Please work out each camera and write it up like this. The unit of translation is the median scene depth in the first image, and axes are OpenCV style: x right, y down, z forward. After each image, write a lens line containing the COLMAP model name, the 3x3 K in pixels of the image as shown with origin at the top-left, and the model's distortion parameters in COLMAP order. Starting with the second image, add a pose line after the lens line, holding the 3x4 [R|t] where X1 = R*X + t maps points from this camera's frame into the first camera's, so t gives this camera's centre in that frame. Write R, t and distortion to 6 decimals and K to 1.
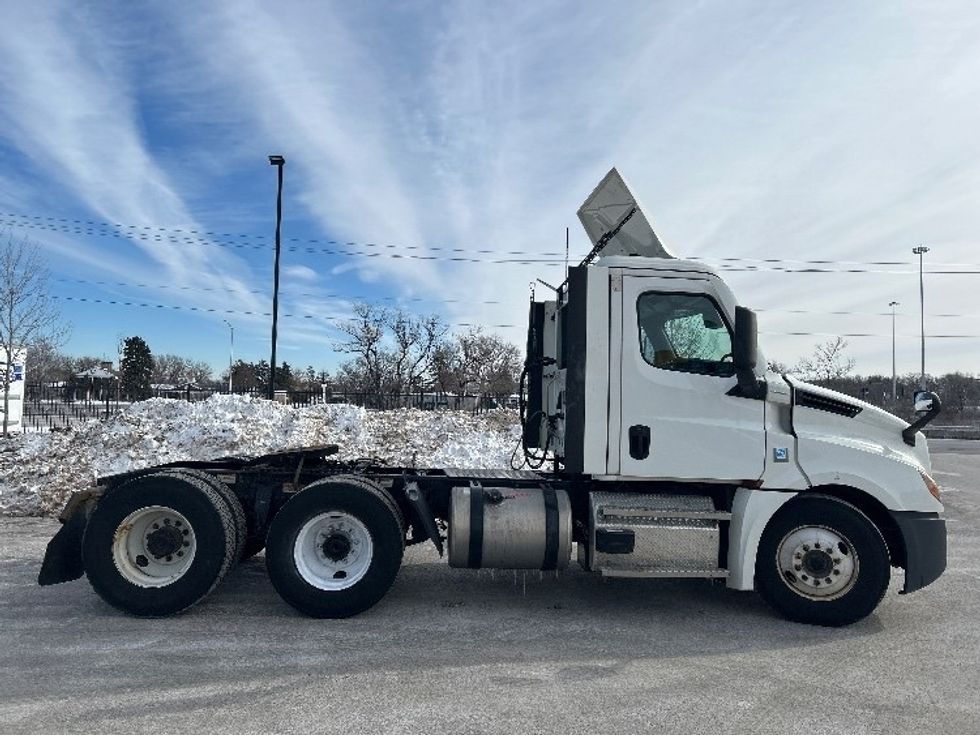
lens RADIAL K [[759.7, 0, 517.9], [0, 759.7, 343.5], [0, 0, 1]] dist [0.007101, -0.002502]
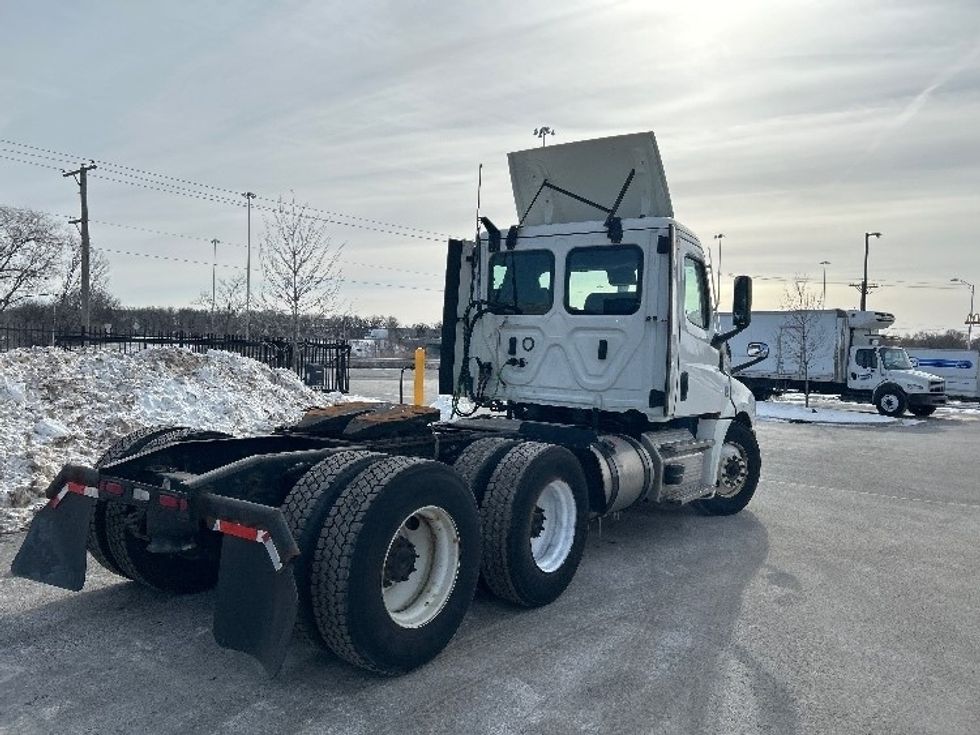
lens RADIAL K [[719.1, 0, 492.3], [0, 719.1, 363.5], [0, 0, 1]] dist [0.065097, -0.057496]
pose [[0.658685, -0.015918, 0.752250, -0.832494], [-0.073125, 0.993689, 0.085057, 0.022266], [-0.748857, -0.111034, 0.653364, 0.491189]]
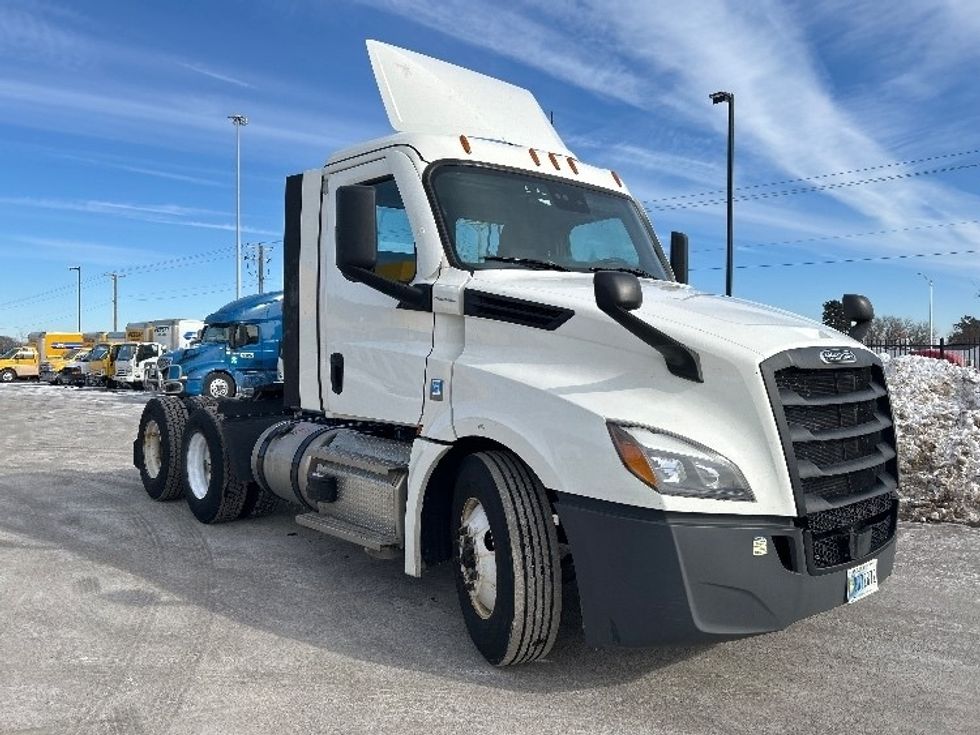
lens RADIAL K [[821.4, 0, 490.0], [0, 821.4, 367.5], [0, 0, 1]] dist [0.083195, -0.002846]
pose [[0.549528, -0.015367, -0.835334, 0.973415], [0.070961, 0.997076, 0.028340, 0.107800], [0.832456, -0.074850, 0.549012, 0.631551]]
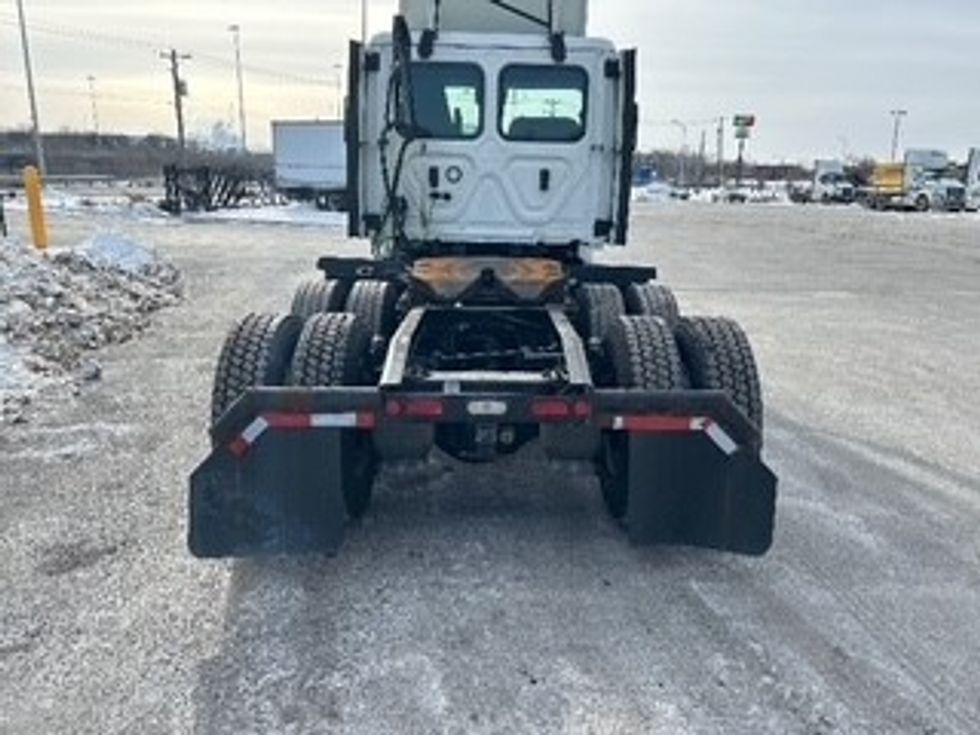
lens RADIAL K [[719.1, 0, 492.3], [0, 719.1, 363.5], [0, 0, 1]] dist [0.065097, -0.057496]
pose [[0.105991, -0.275971, 0.955304, -0.960461], [-0.087079, 0.954449, 0.285385, 0.037816], [-0.990547, -0.113435, 0.077132, 0.906219]]
